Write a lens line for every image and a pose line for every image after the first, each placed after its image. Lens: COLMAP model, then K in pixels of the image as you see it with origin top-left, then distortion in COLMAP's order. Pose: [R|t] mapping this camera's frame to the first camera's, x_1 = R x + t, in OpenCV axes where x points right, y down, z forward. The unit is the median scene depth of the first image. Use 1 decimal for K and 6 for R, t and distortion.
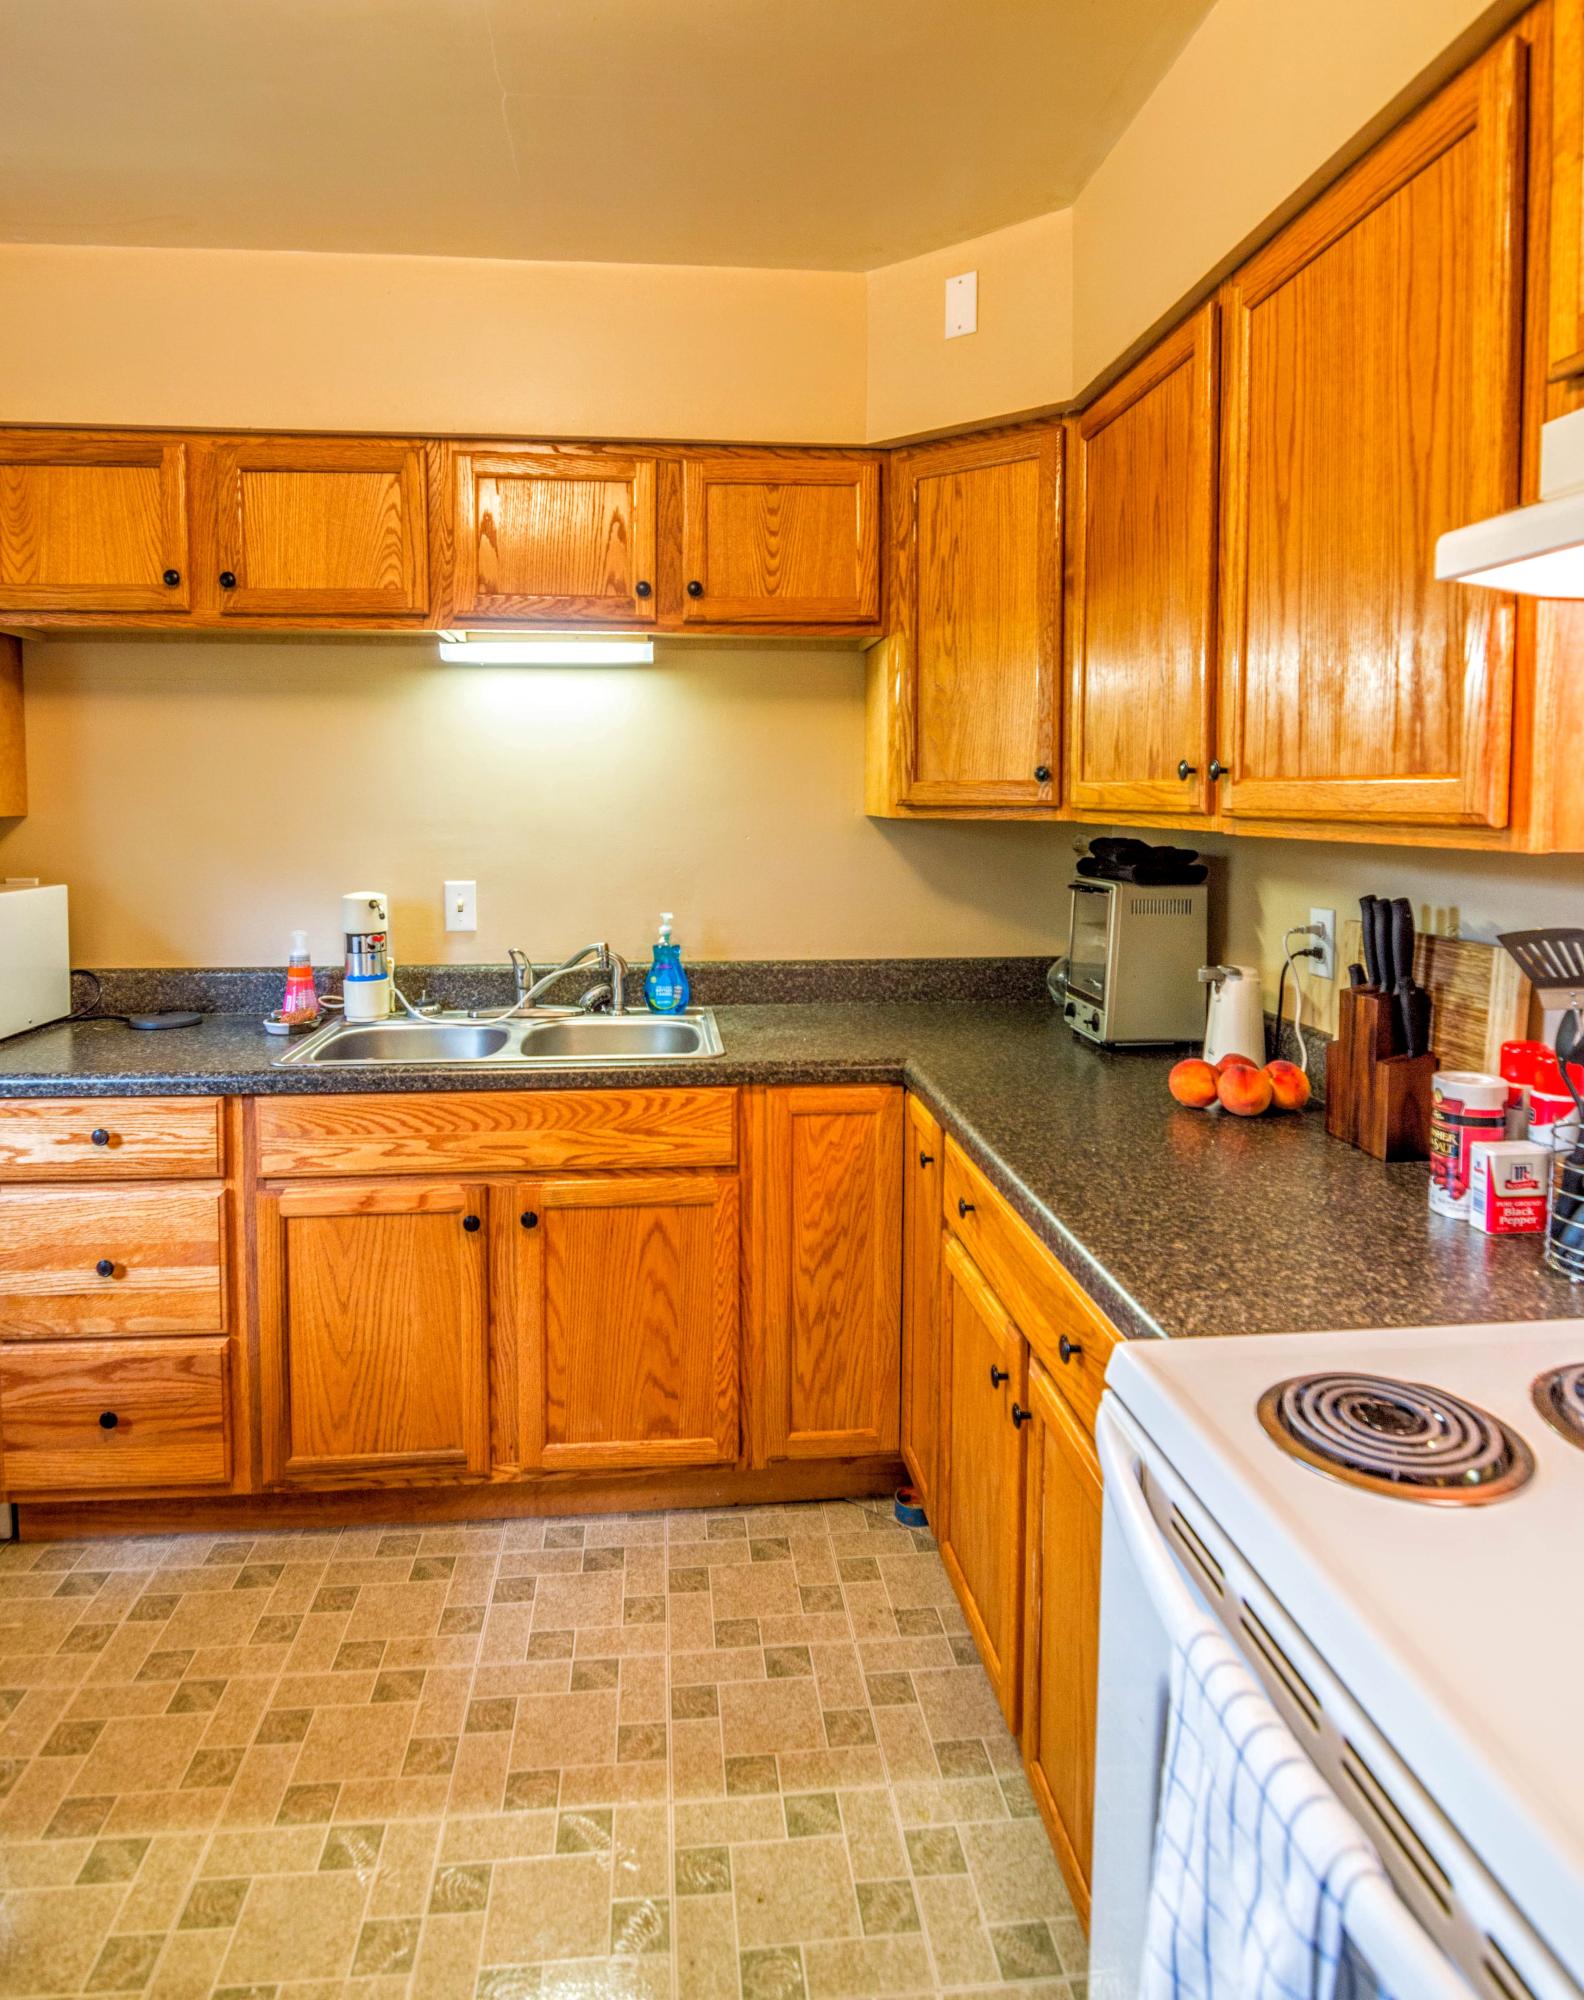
lens RADIAL K [[1248.3, 0, 822.8], [0, 1248.3, 876.9], [0, 0, 1]] dist [-0.005838, -0.014653]
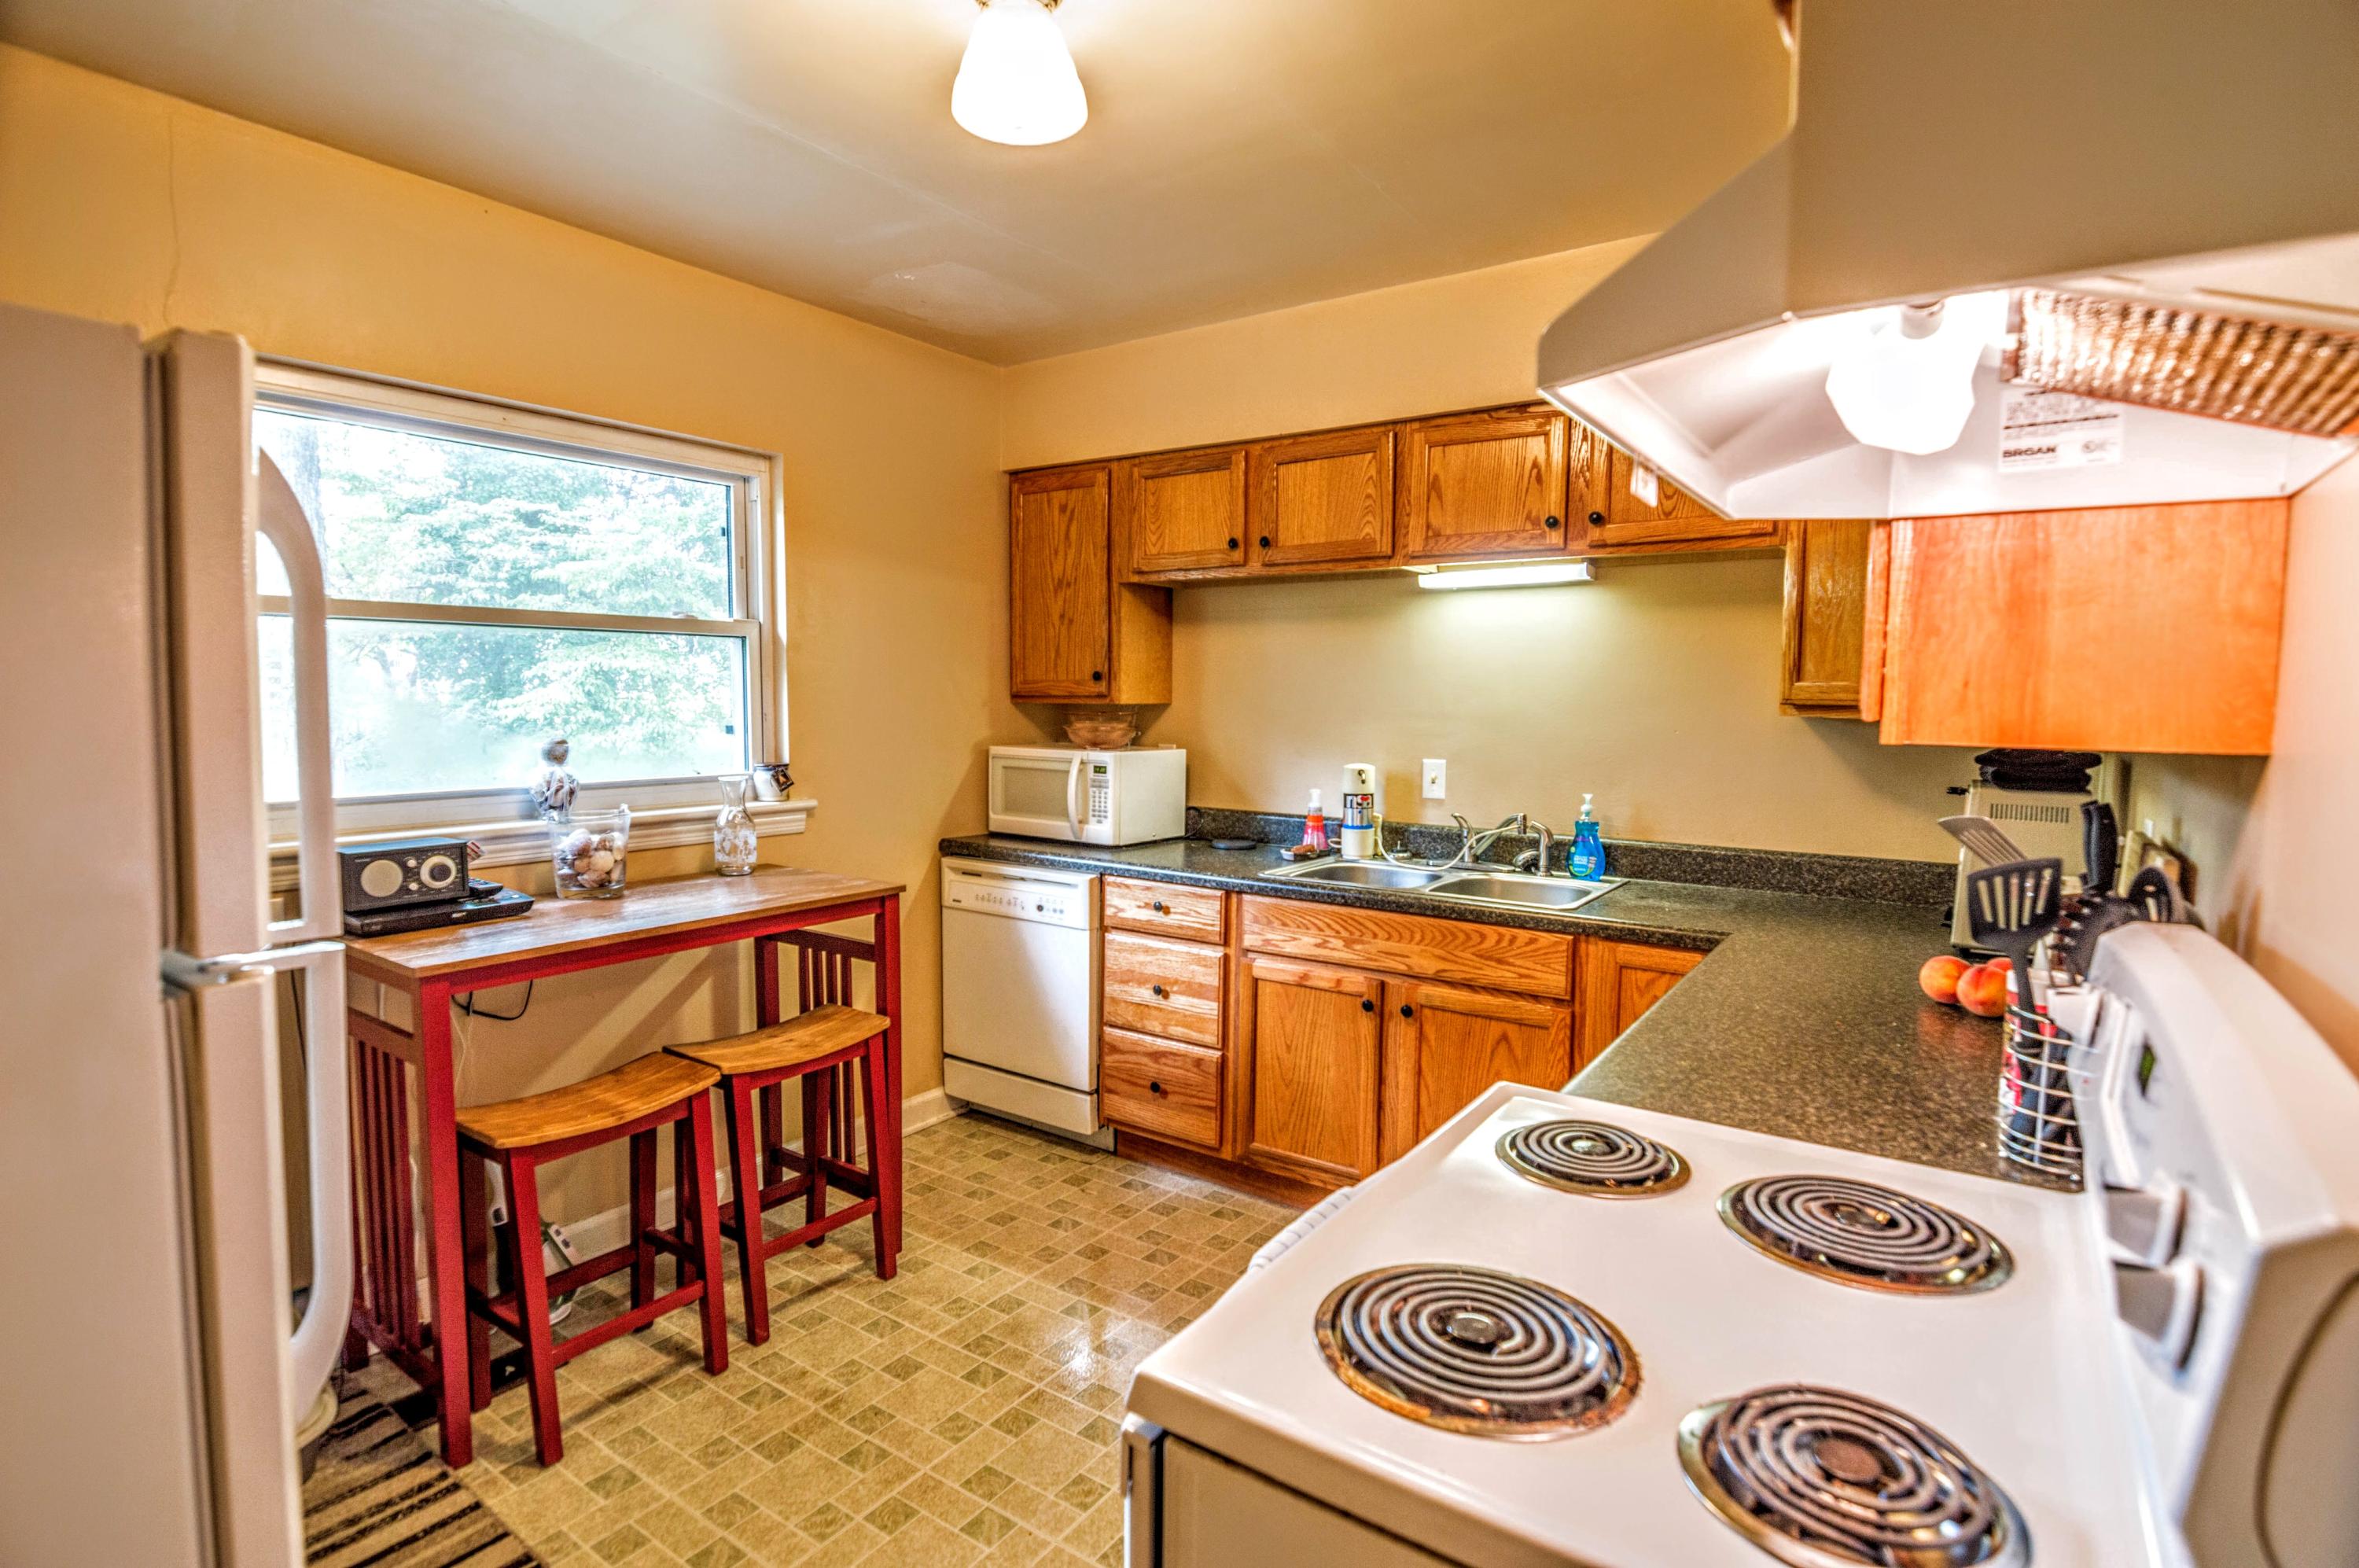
lens RADIAL K [[1186.1, 0, 1177.5], [0, 1186.1, 800.0], [0, 0, 1]] dist [-0.006744, -0.006401]
pose [[0.755459, 0.065255, -0.651938, 0.375628], [-0.050674, 0.997867, 0.041160, 0.009894], [0.653233, 0.001942, 0.757155, -0.114622]]
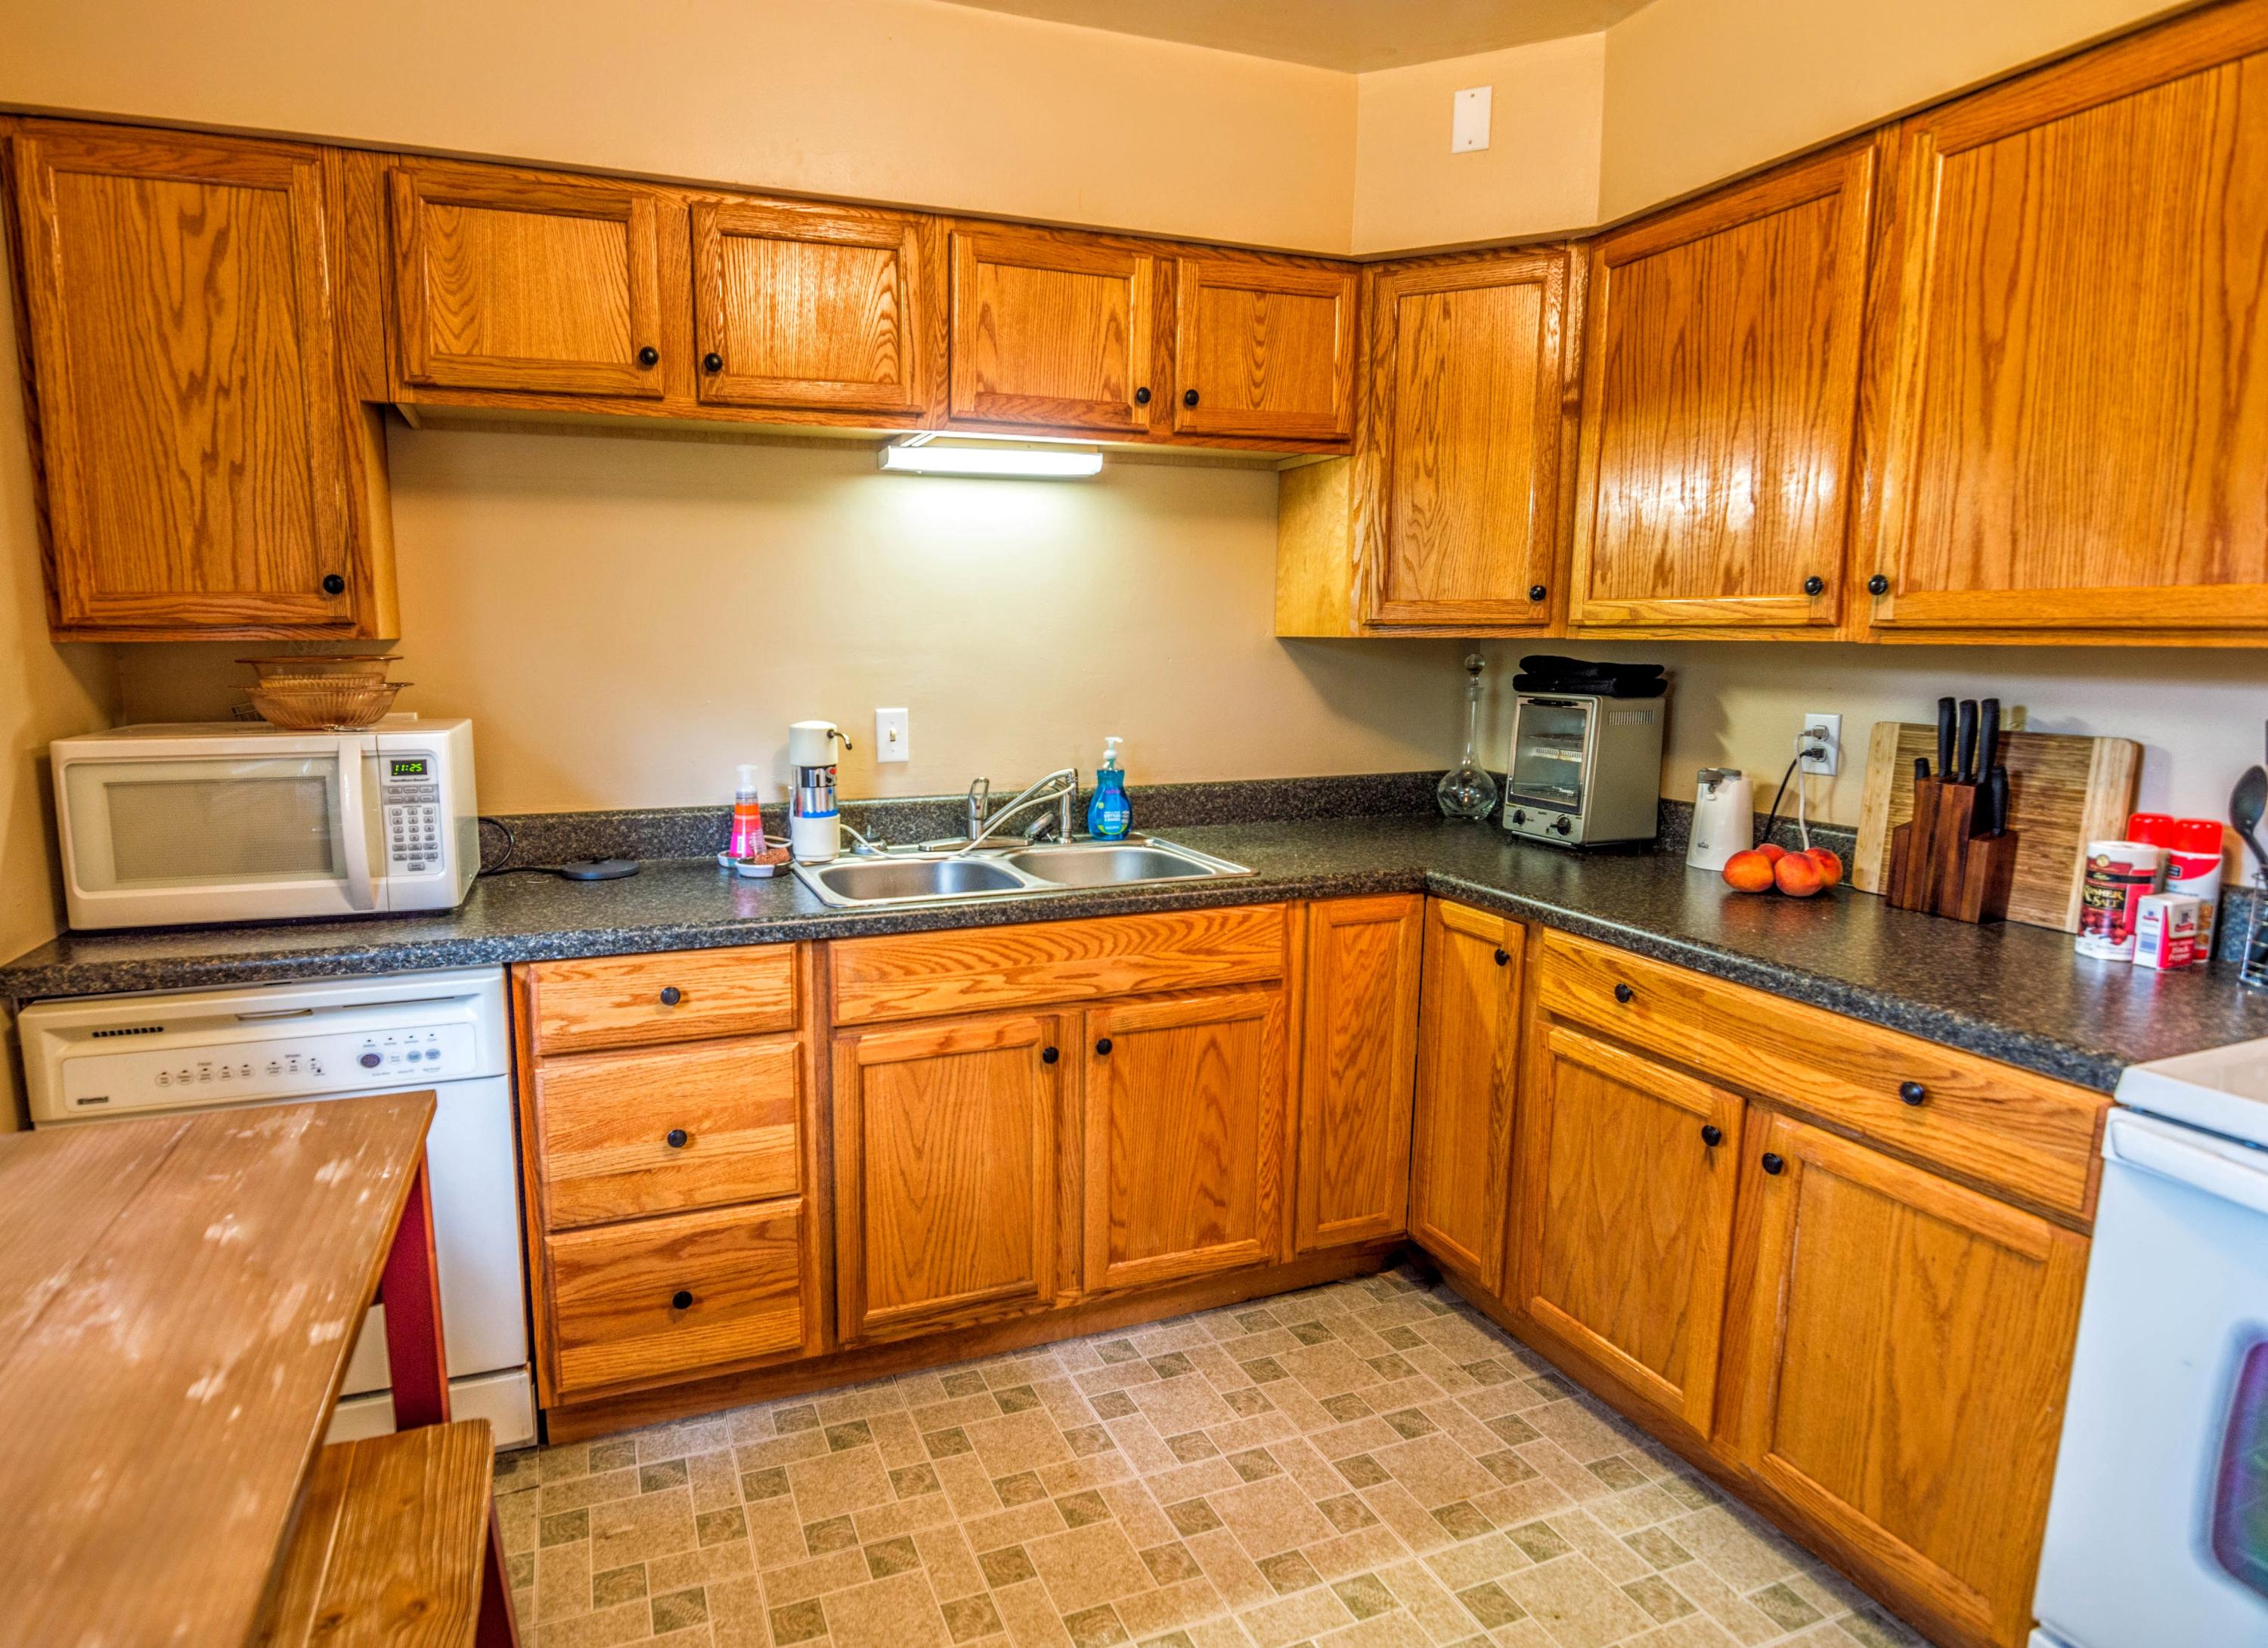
lens RADIAL K [[1235.9, 0, 1118.1], [0, 1235.9, 832.2], [0, 0, 1]] dist [-0.011865, -0.007254]
pose [[0.967849, -0.042167, 0.247971, -0.442907], [0.018289, 0.995036, 0.097821, 0.010323], [-0.250865, -0.090141, 0.963816, 0.067776]]
